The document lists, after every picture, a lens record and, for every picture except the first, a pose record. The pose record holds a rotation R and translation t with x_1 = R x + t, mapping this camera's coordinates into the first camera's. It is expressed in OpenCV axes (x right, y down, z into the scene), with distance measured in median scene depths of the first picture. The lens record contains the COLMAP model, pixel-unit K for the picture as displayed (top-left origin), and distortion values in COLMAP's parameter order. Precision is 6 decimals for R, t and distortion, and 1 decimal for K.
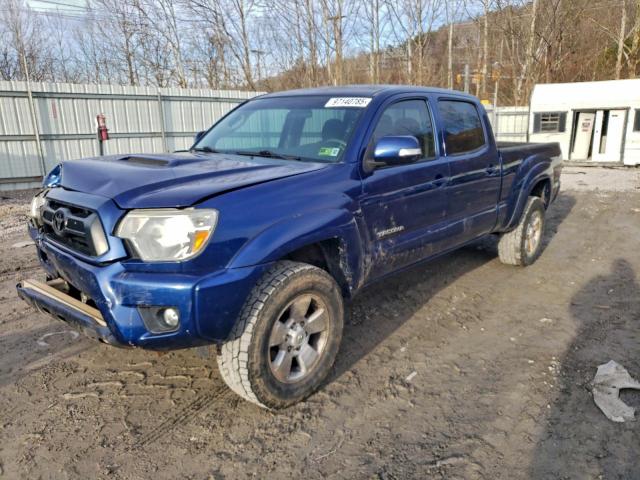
lens RADIAL K [[491.0, 0, 320.0], [0, 491.0, 240.0], [0, 0, 1]] dist [0.008149, 0.002808]
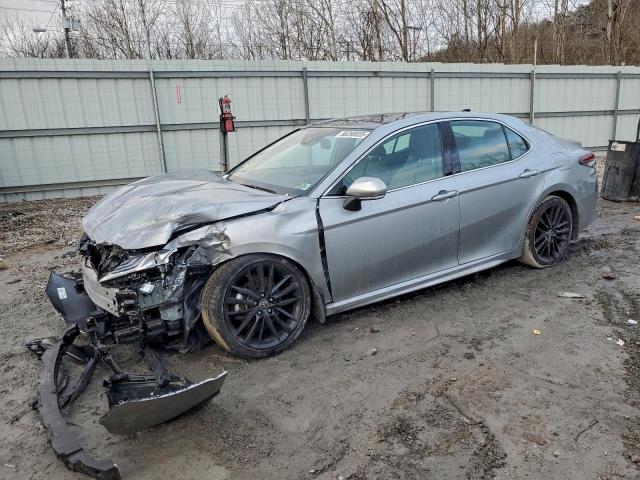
lens RADIAL K [[491.0, 0, 320.0], [0, 491.0, 240.0], [0, 0, 1]] dist [0.008149, 0.002808]
pose [[0.957375, 0.053299, -0.283887, -0.079129], [-0.043686, 0.998240, 0.040093, -0.069330], [0.285525, -0.025983, 0.958019, 0.298591]]
